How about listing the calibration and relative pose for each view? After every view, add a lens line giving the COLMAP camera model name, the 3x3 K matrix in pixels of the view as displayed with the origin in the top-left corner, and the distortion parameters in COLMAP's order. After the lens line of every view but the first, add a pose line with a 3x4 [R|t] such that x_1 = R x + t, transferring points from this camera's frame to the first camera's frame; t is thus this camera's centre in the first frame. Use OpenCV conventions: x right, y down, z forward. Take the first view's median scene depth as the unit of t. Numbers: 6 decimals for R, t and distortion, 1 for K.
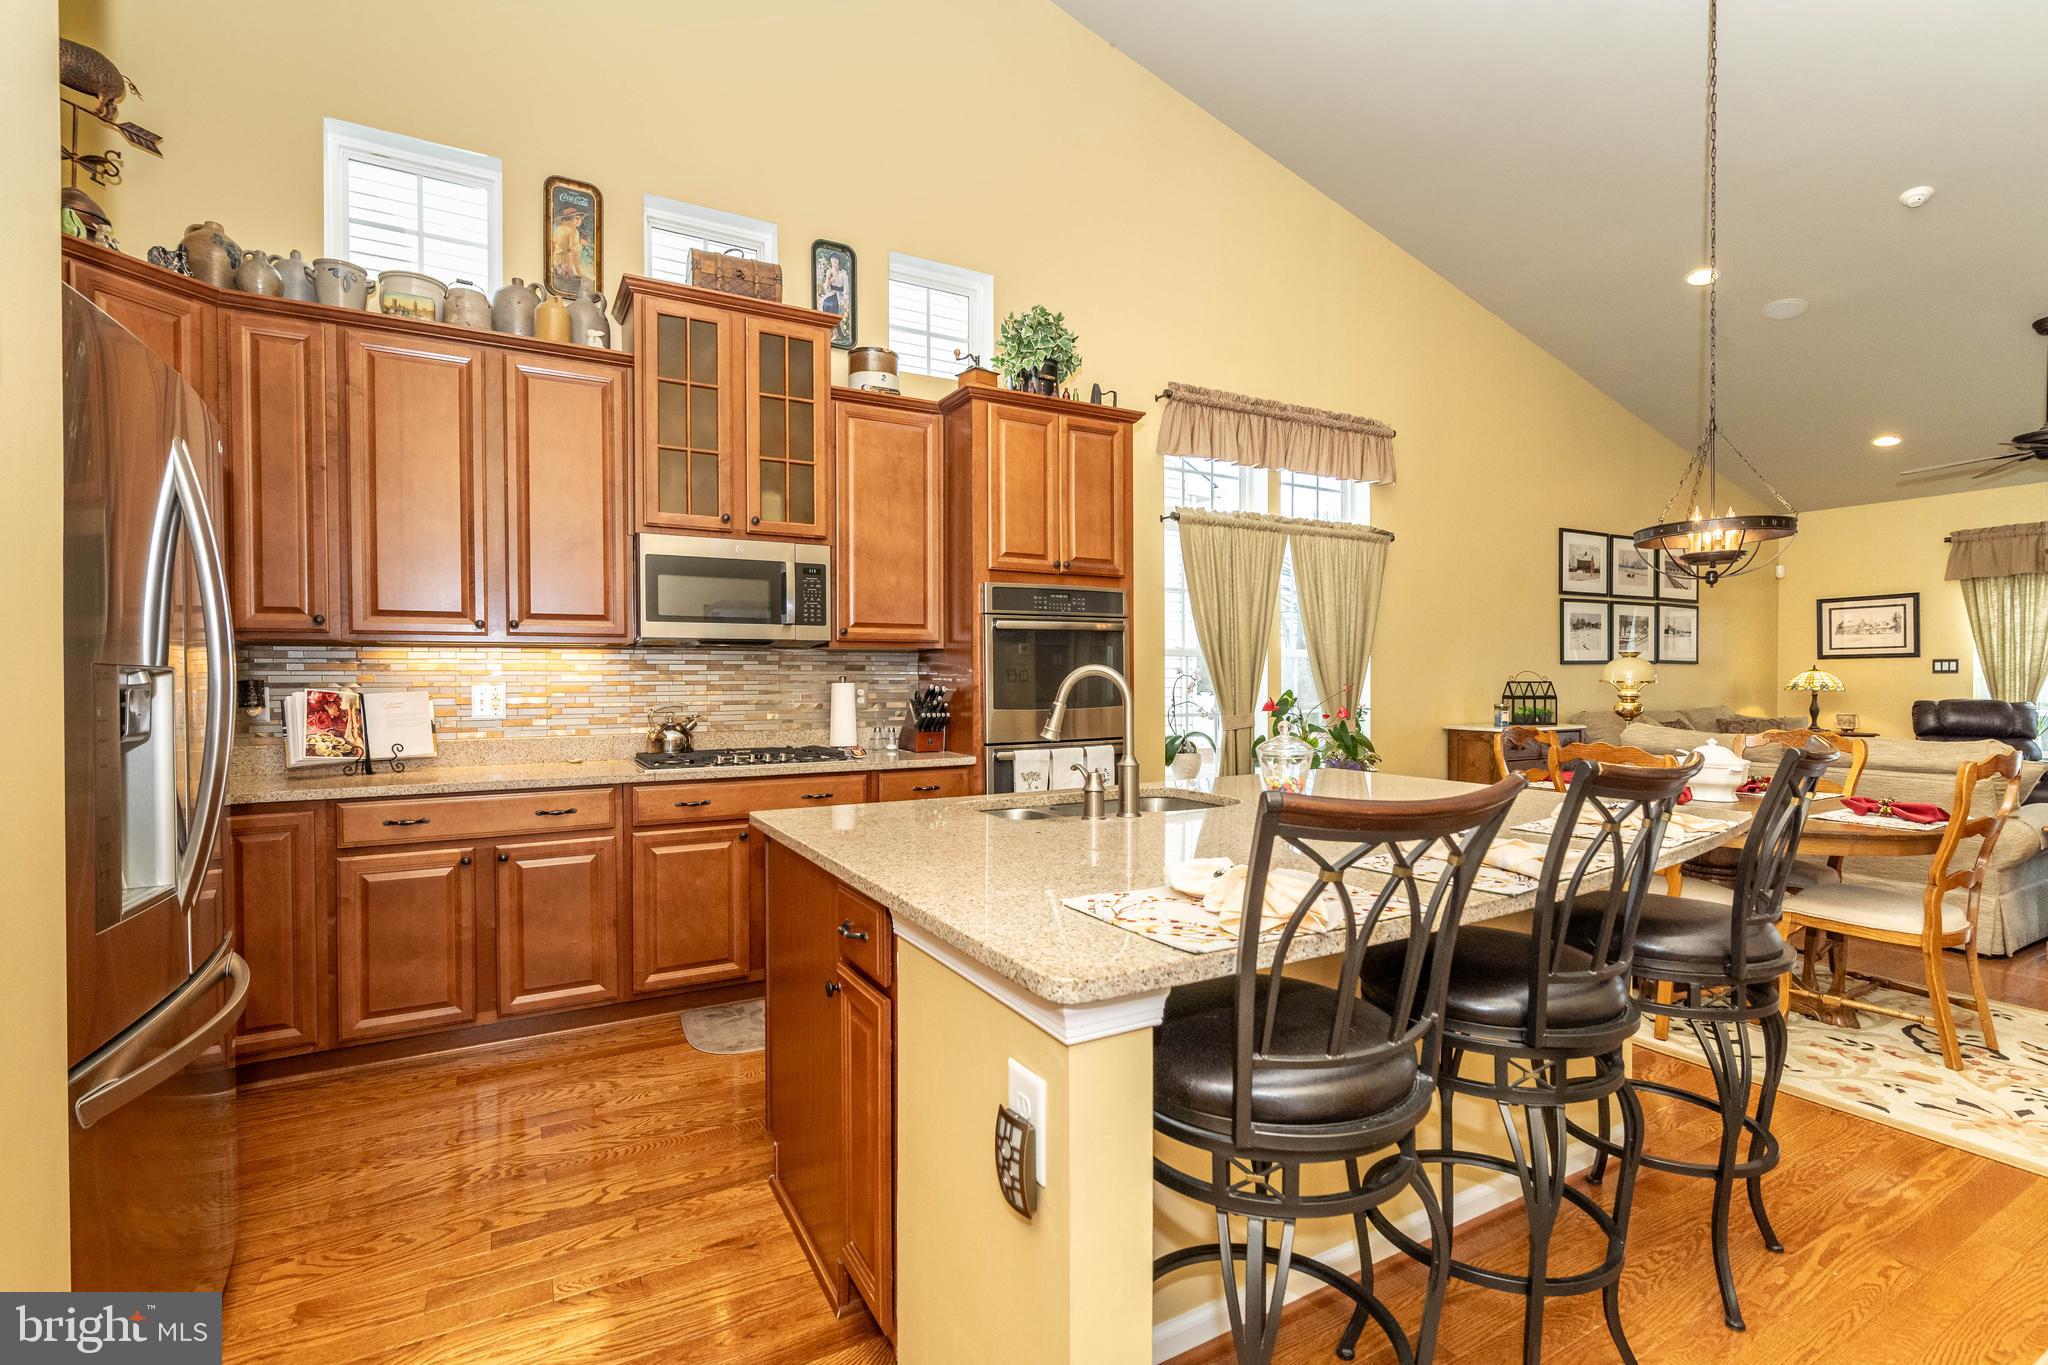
lens RADIAL K [[932.3, 0, 1024.8], [0, 932.3, 684.5], [0, 0, 1]] dist [-0.001291, -0.000527]
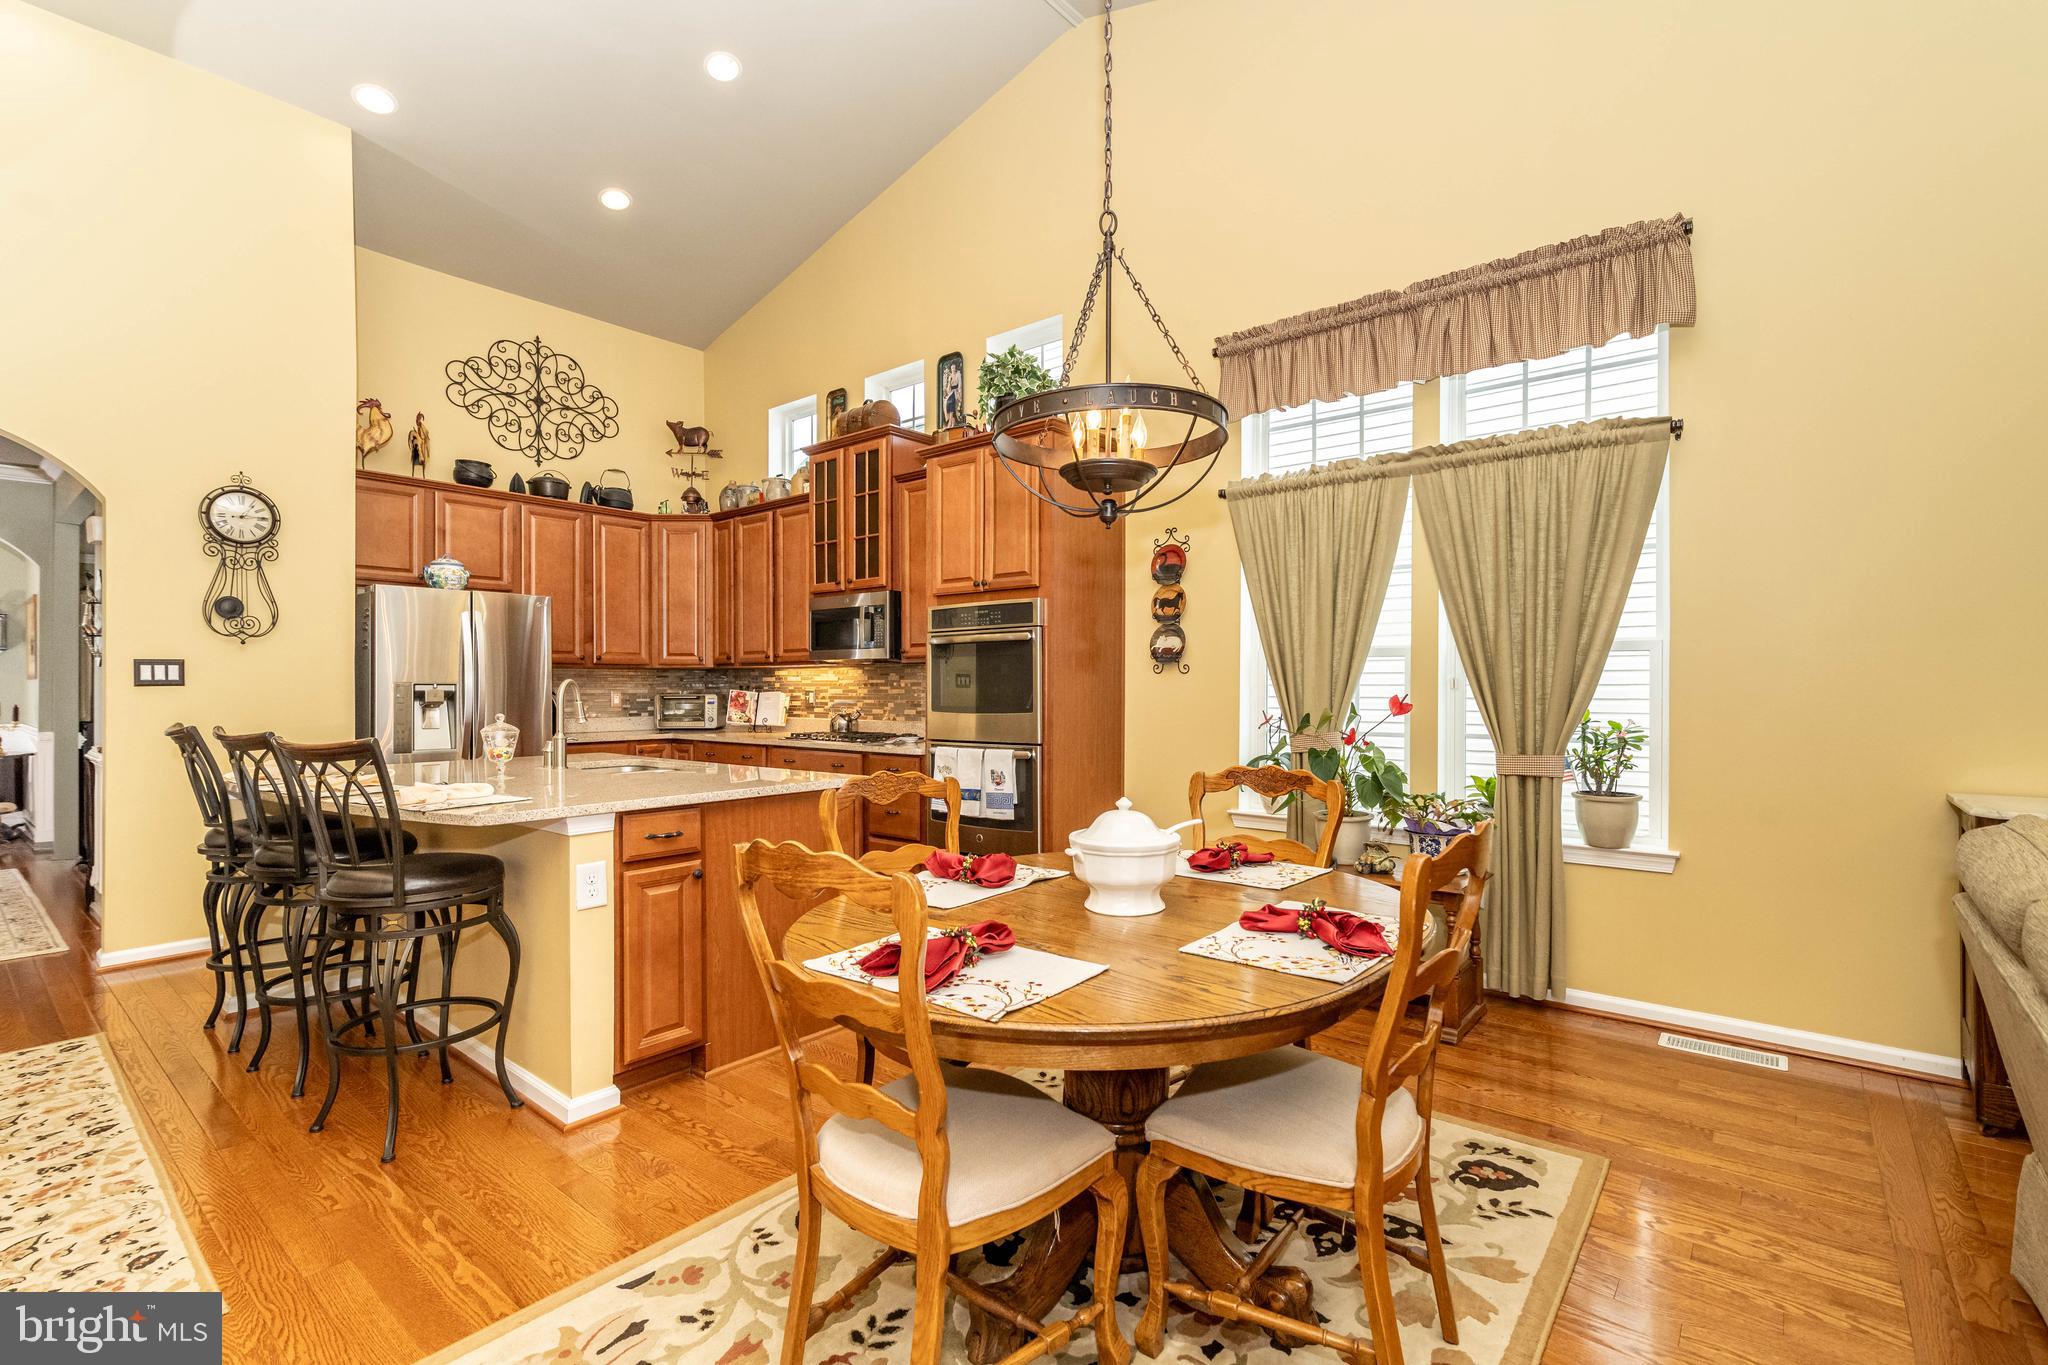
lens RADIAL K [[932.3, 0, 1019.8], [0, 932.3, 681.4], [0, 0, 1]] dist [-0.001291, -0.000527]
pose [[0.345748, -0.003329, -0.938321, 1.270813], [-0.010423, 0.999918, -0.007388, -0.004899], [0.938269, 0.012335, 0.345685, 0.767633]]
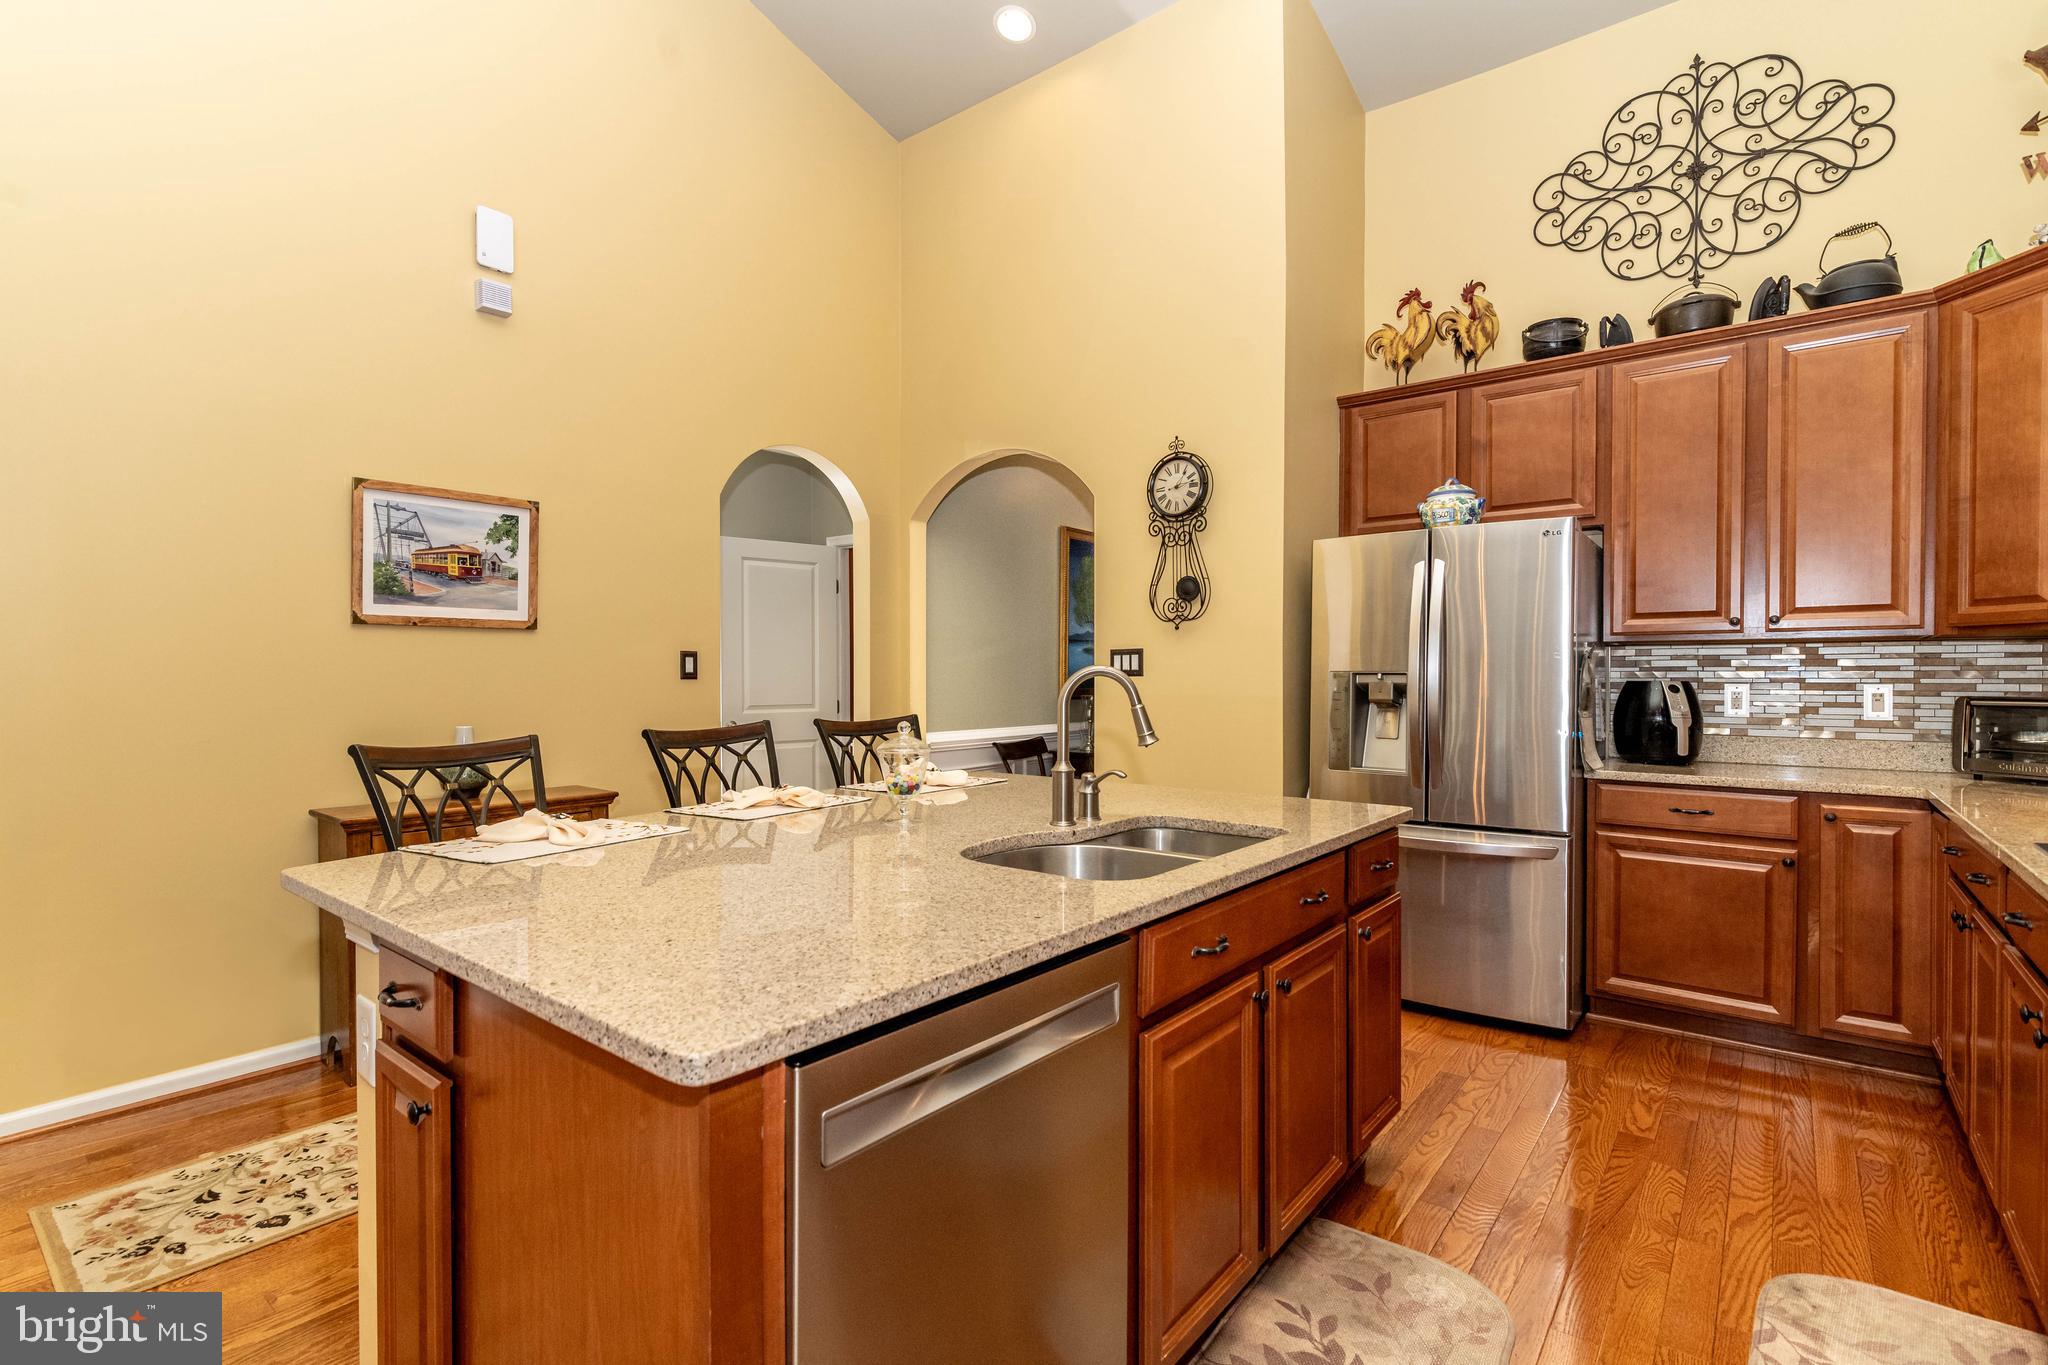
lens RADIAL K [[932.3, 0, 1022.6], [0, 932.3, 683.5], [0, 0, 1]] dist [-0.001291, -0.000527]
pose [[-0.930763, 0.003598, -0.365605, 0.368013], [-0.003546, 0.999816, 0.018868, -0.008439], [0.365606, 0.018859, -0.930579, 1.172012]]
